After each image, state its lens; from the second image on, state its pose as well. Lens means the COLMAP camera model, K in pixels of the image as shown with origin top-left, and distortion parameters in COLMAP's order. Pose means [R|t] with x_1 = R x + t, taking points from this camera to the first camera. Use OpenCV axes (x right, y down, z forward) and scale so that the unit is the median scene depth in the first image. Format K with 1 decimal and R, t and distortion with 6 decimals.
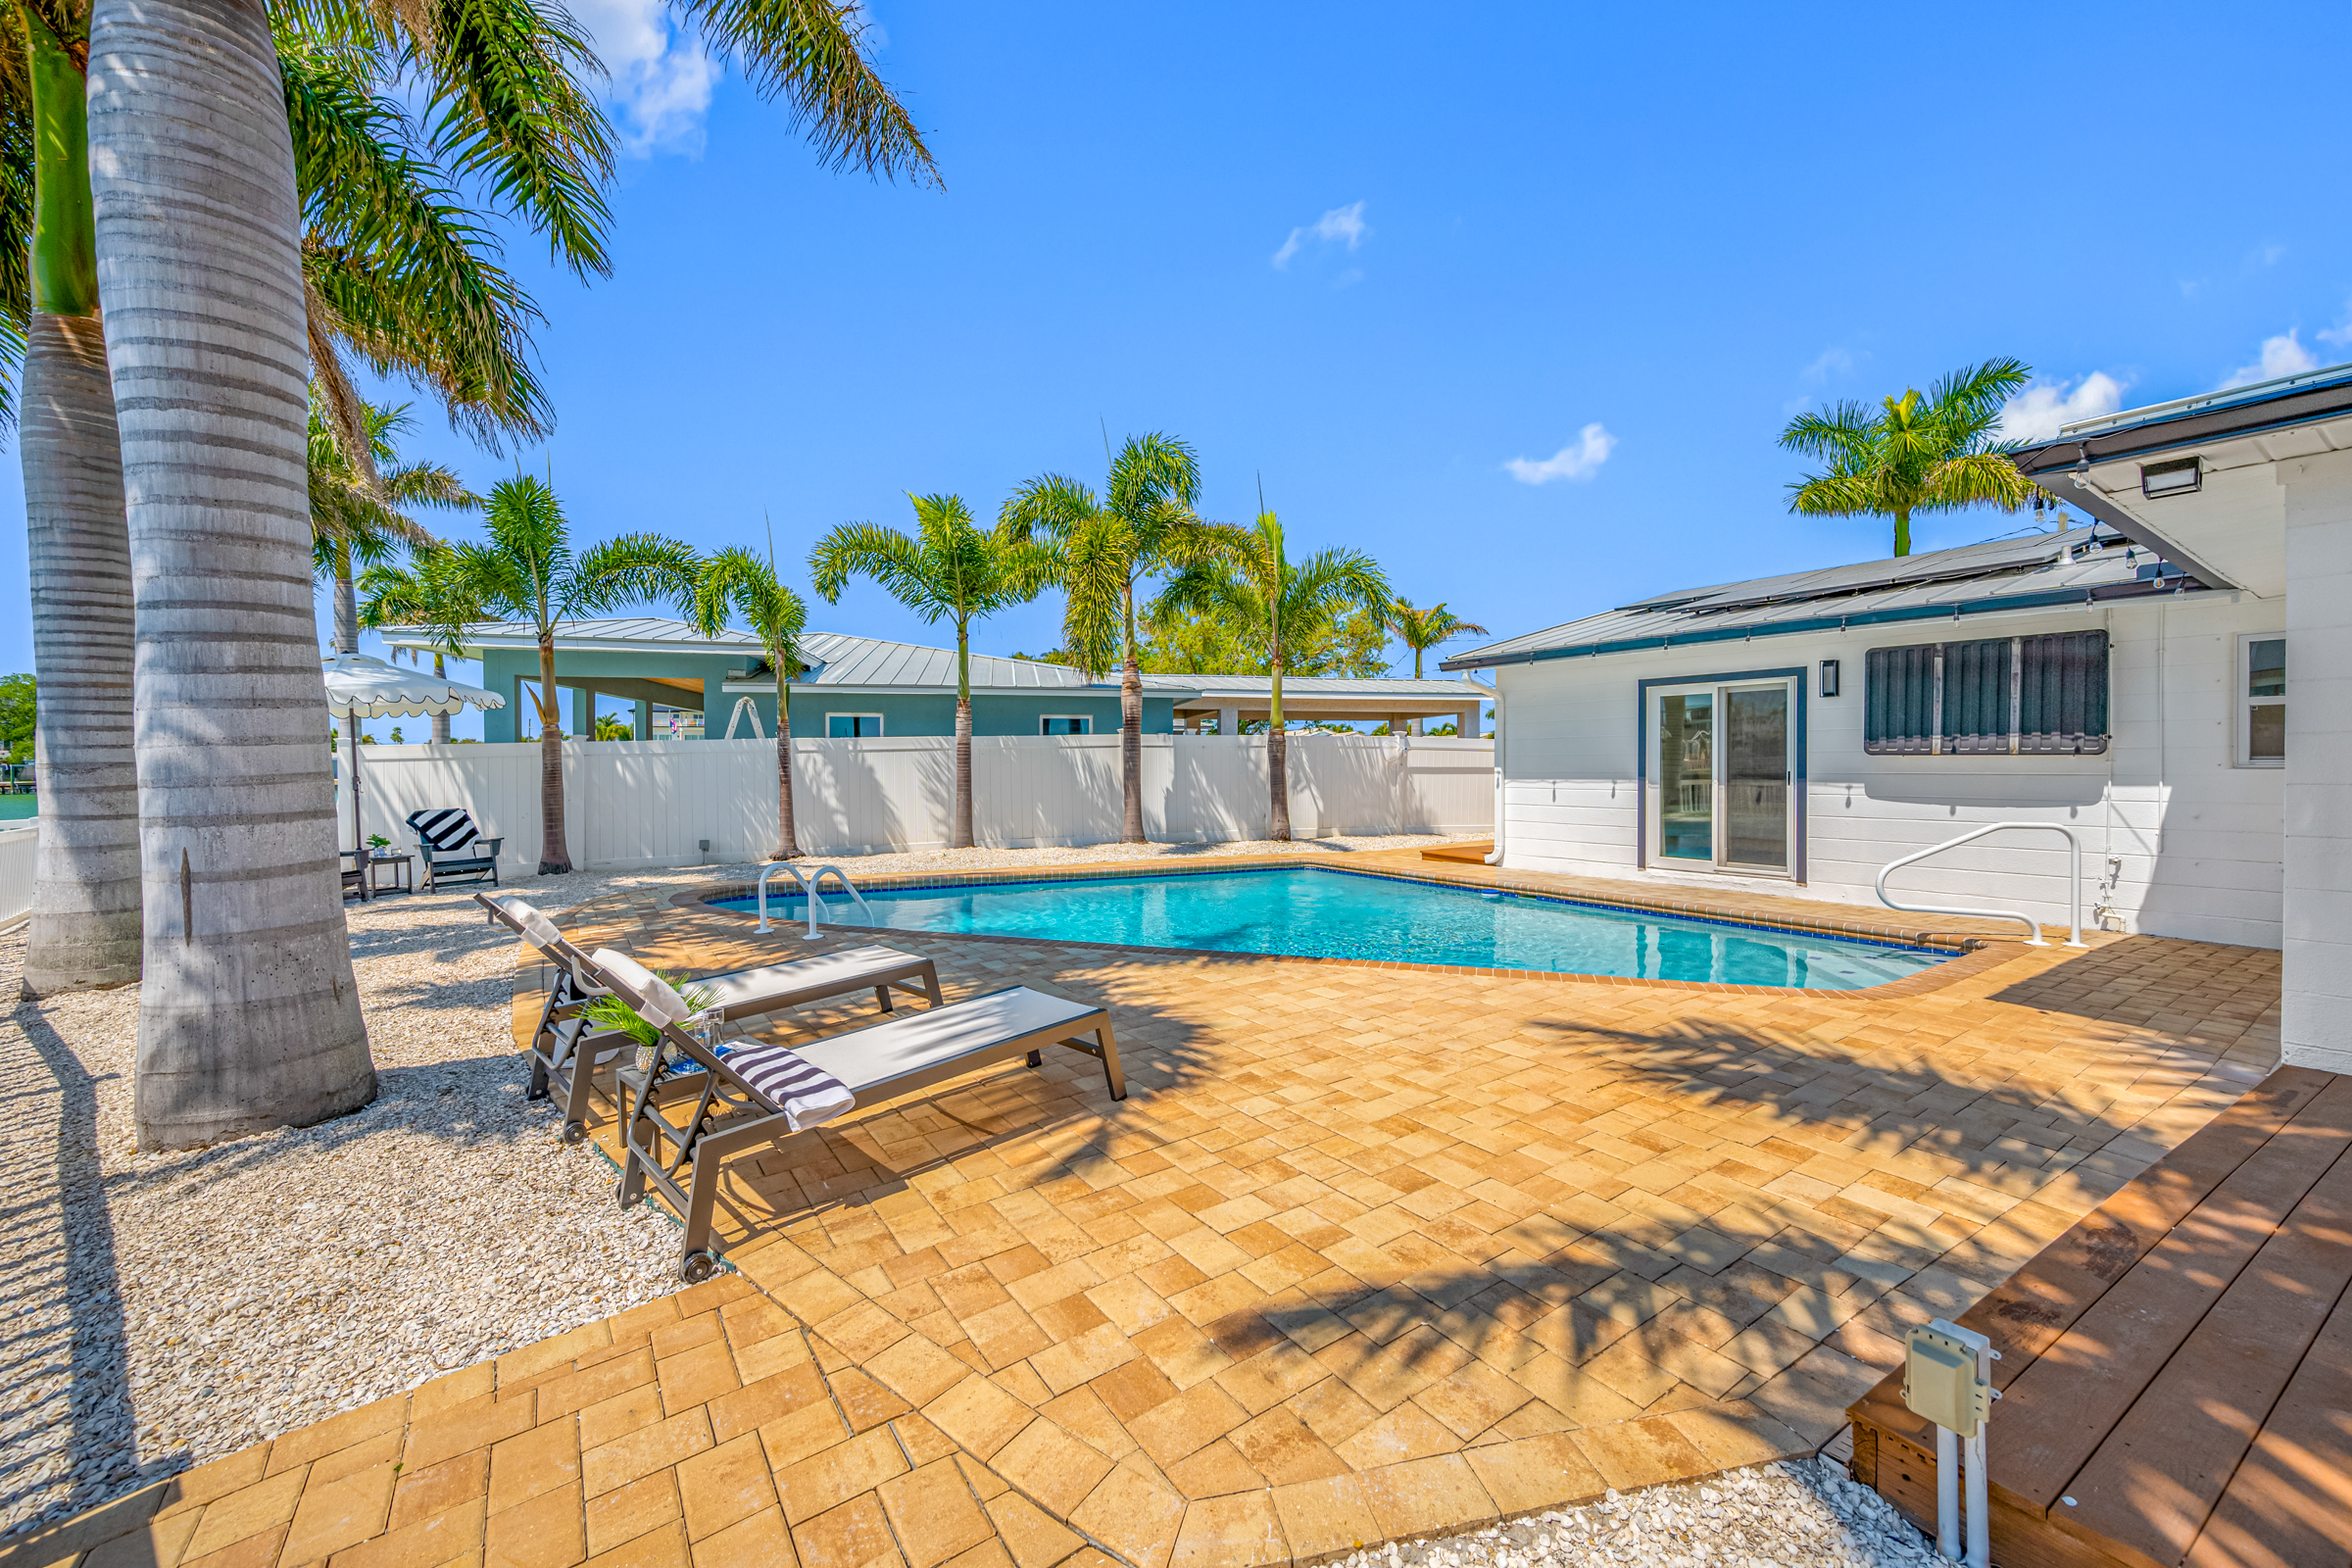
lens RADIAL K [[930.6, 0, 1180.4], [0, 930.6, 775.7], [0, 0, 1]] dist [-0.000961, -0.000140]
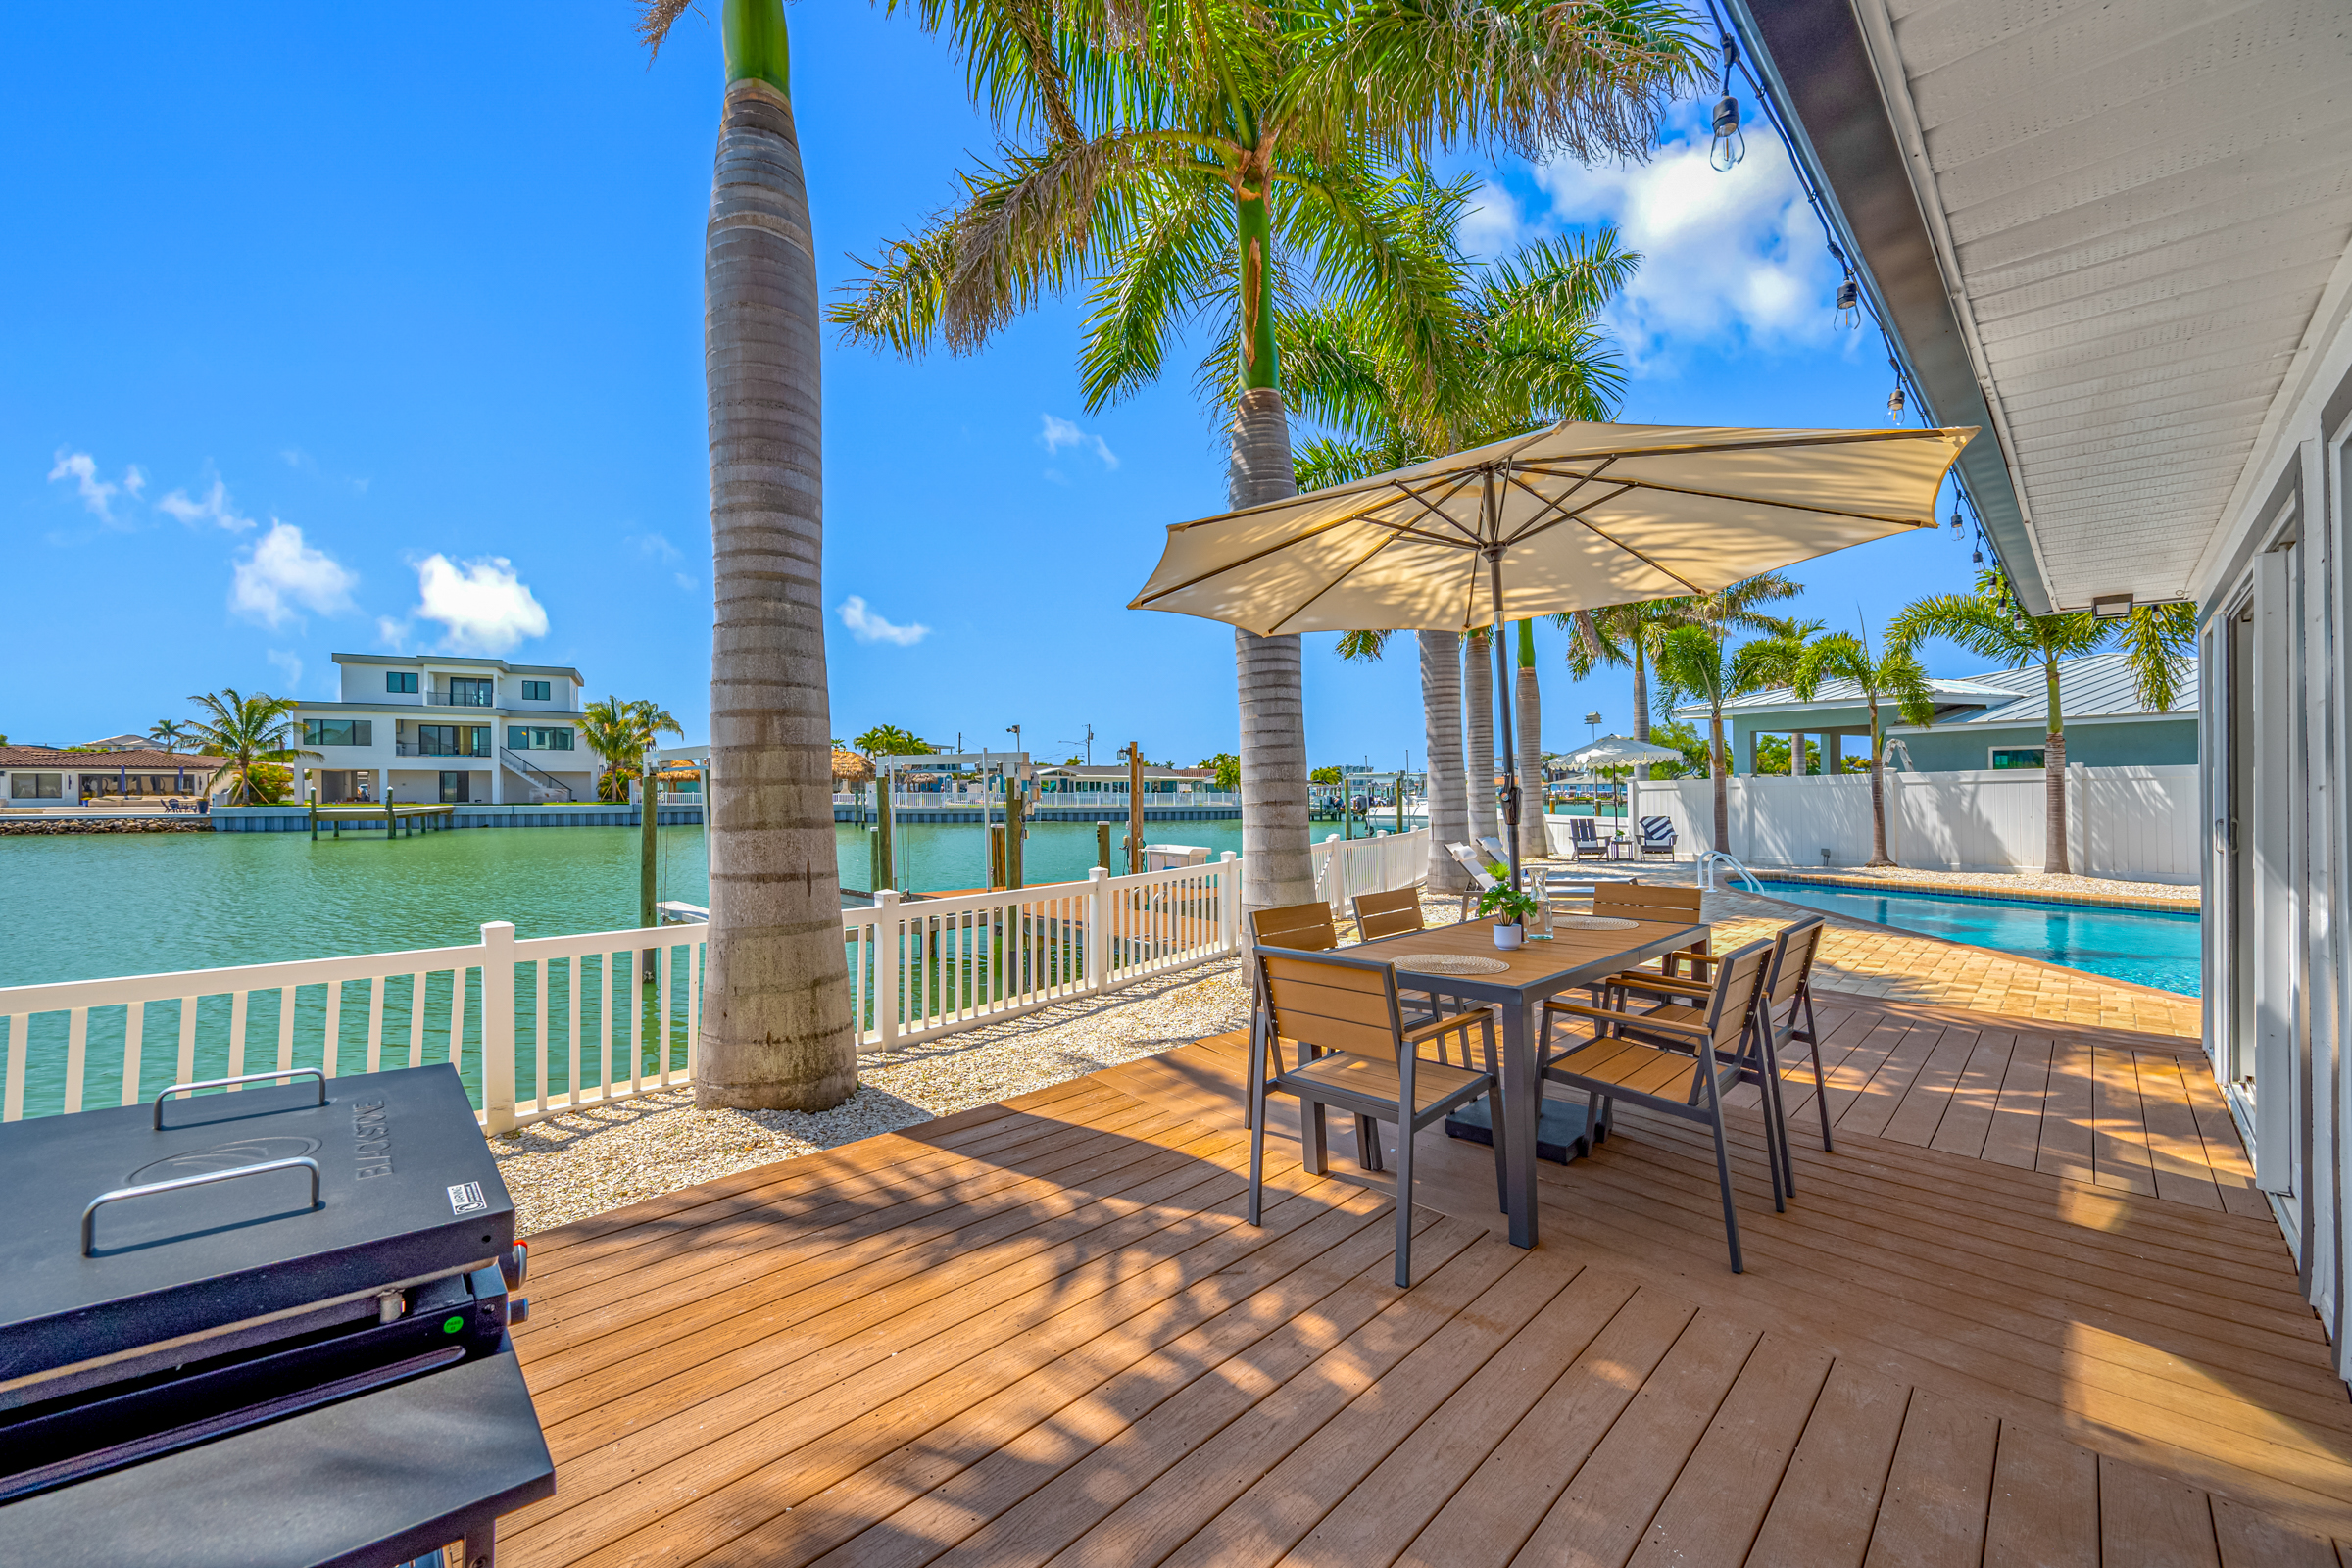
lens RADIAL K [[933.6, 0, 1173.5], [0, 933.6, 793.4], [0, 0, 1]] dist [0.000934, -0.000466]
pose [[0.189230, 0.011761, -0.981862, 0.631199], [-0.019810, 0.999770, 0.008158, -0.003771], [0.981733, 0.017907, 0.189420, -0.189295]]
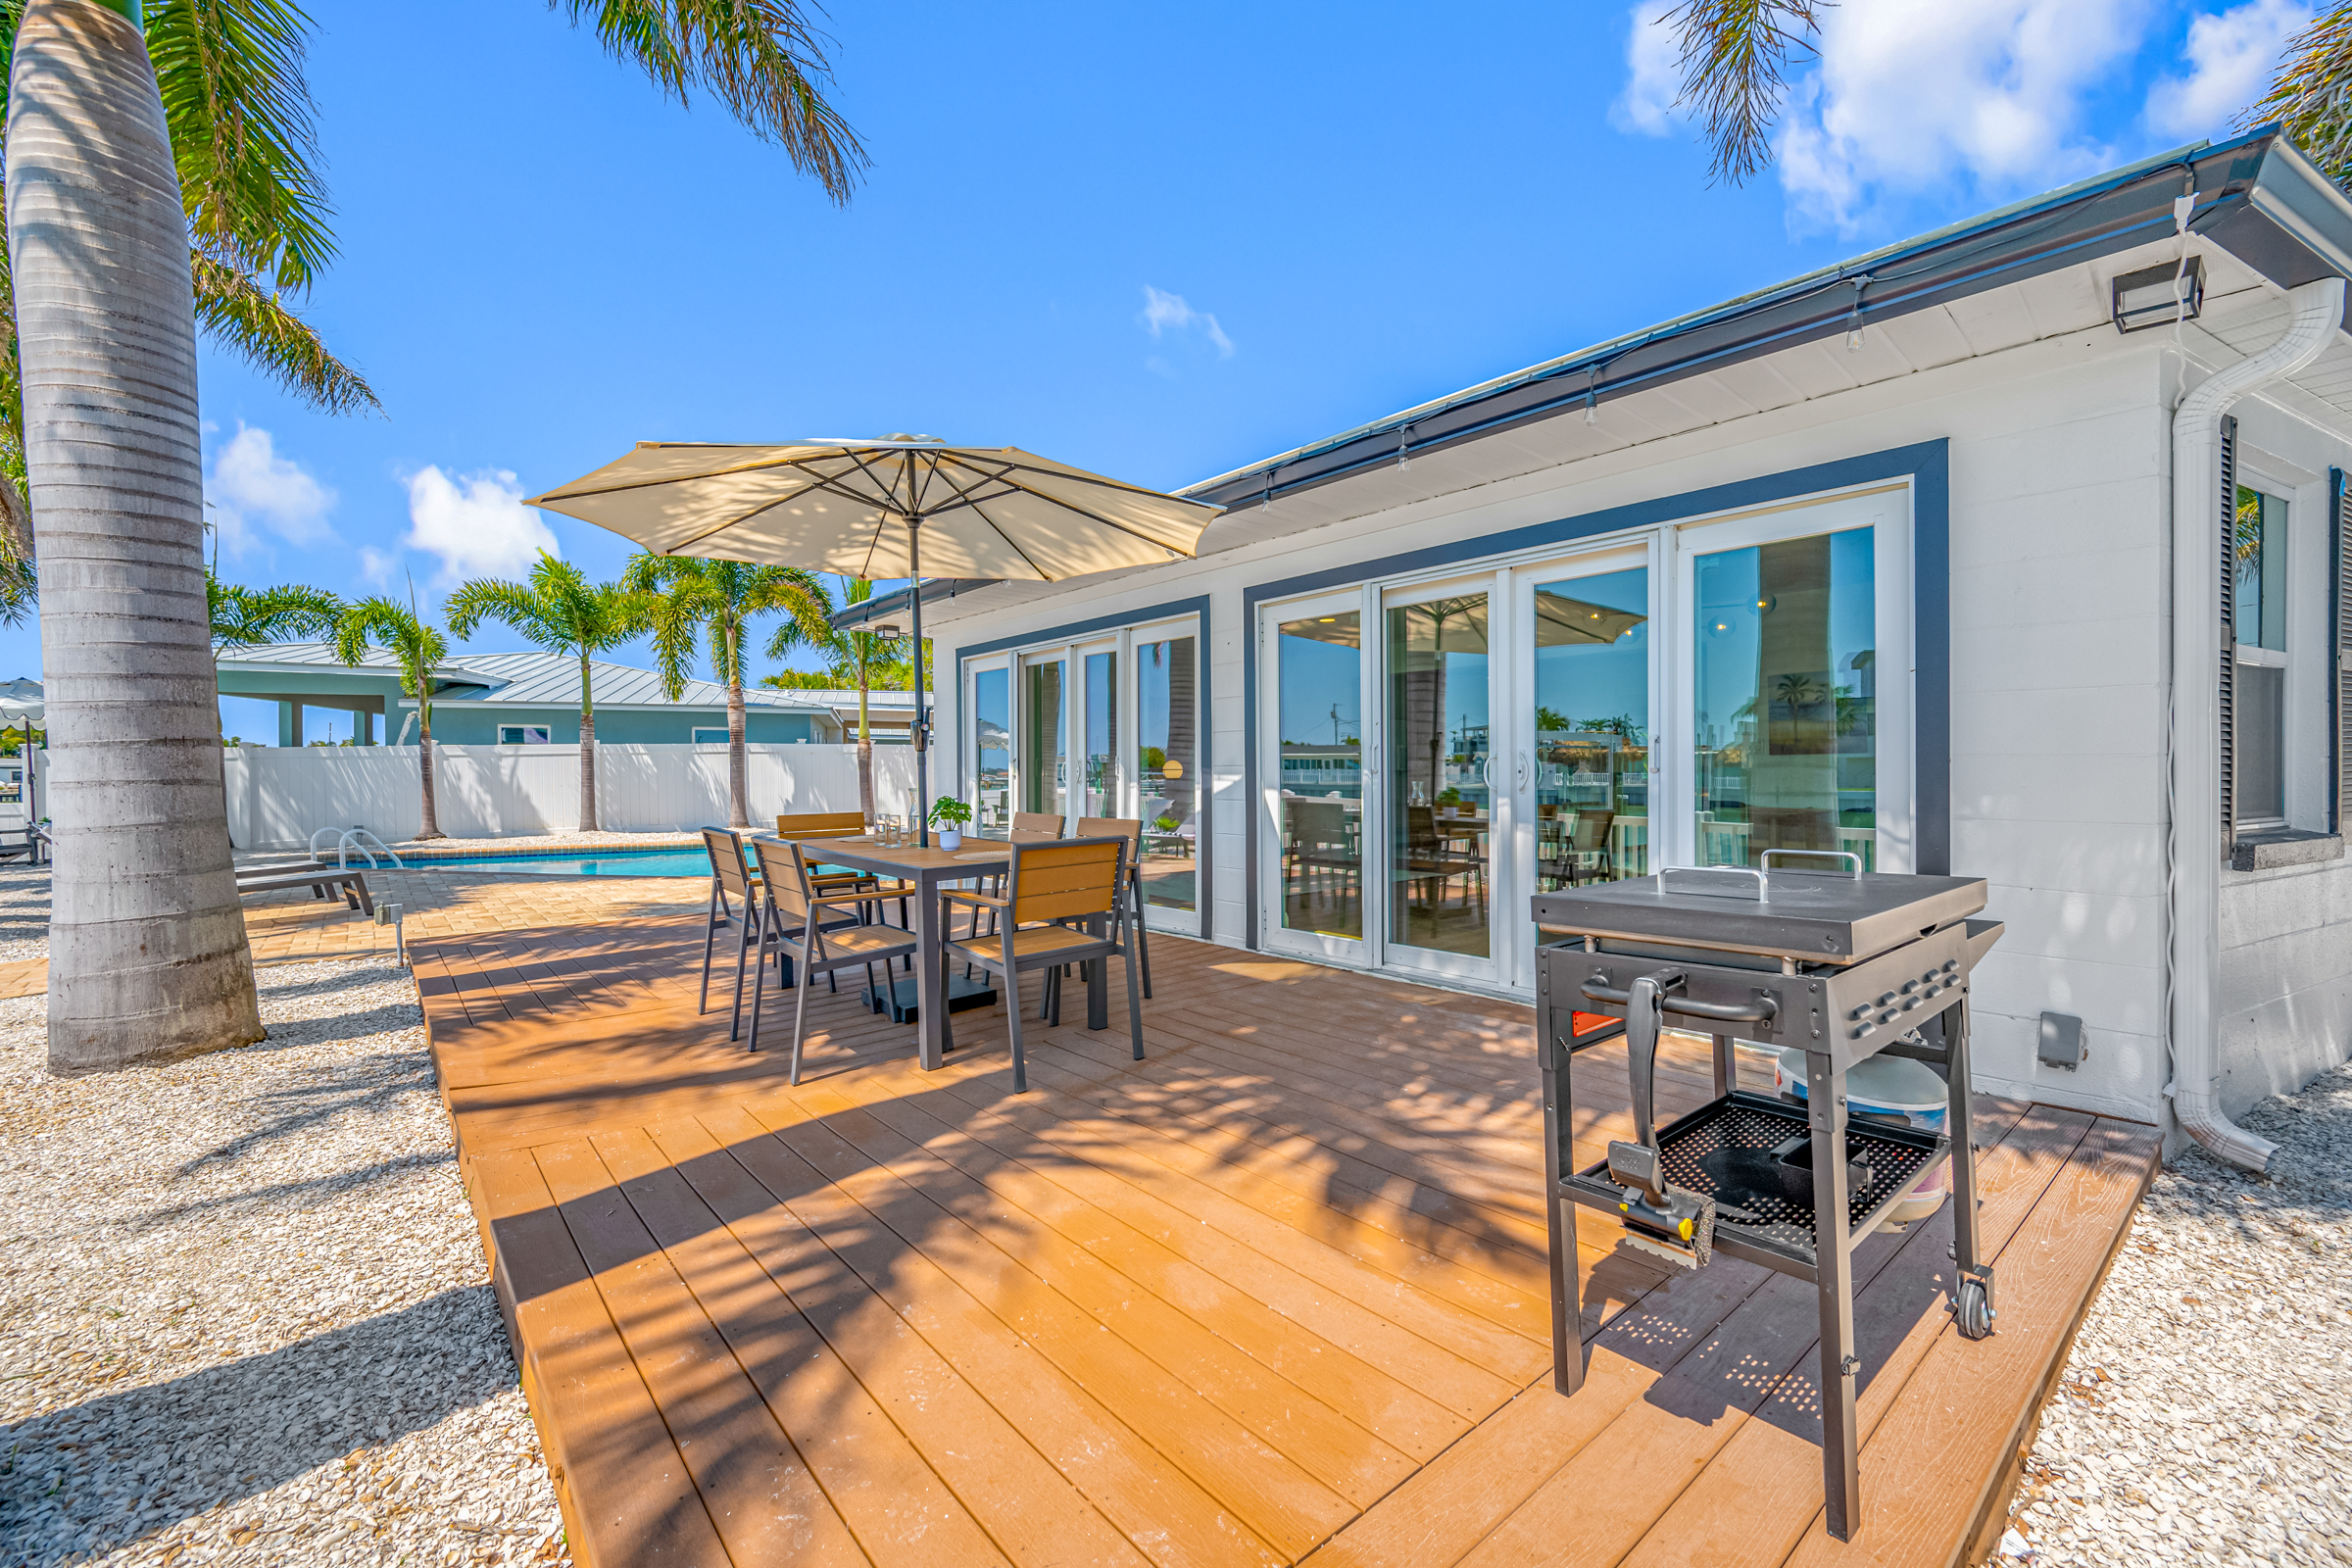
lens RADIAL K [[947.1, 0, 1171.8], [0, 947.1, 779.7], [0, 0, 1]] dist [0.001787, 0.000129]
pose [[0.994158, 0.004225, 0.107855, 0.430184], [-0.002918, 0.999920, -0.012269, 0.019926], [-0.107899, 0.011883, 0.994091, -0.382344]]
